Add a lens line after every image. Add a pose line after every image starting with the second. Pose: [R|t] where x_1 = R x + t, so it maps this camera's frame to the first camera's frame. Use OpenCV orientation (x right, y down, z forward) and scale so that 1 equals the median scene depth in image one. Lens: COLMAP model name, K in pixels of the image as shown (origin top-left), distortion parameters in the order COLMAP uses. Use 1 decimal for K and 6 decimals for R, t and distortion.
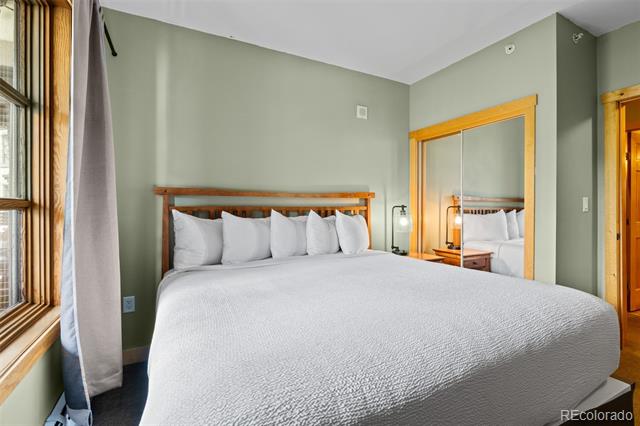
lens RADIAL K [[288.6, 0, 318.4], [0, 288.6, 207.9], [0, 0, 1]] dist [-0.001128, 0.000391]
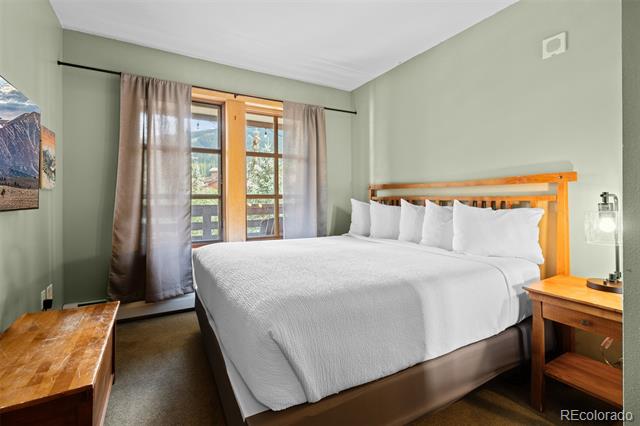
lens RADIAL K [[288.6, 0, 318.4], [0, 288.6, 207.9], [0, 0, 1]] dist [-0.001128, 0.000391]
pose [[0.056445, 0.032503, -0.997877, 0.877382], [-0.006067, 0.999463, 0.032211, 0.005451], [0.998387, 0.004236, 0.056612, 0.522094]]
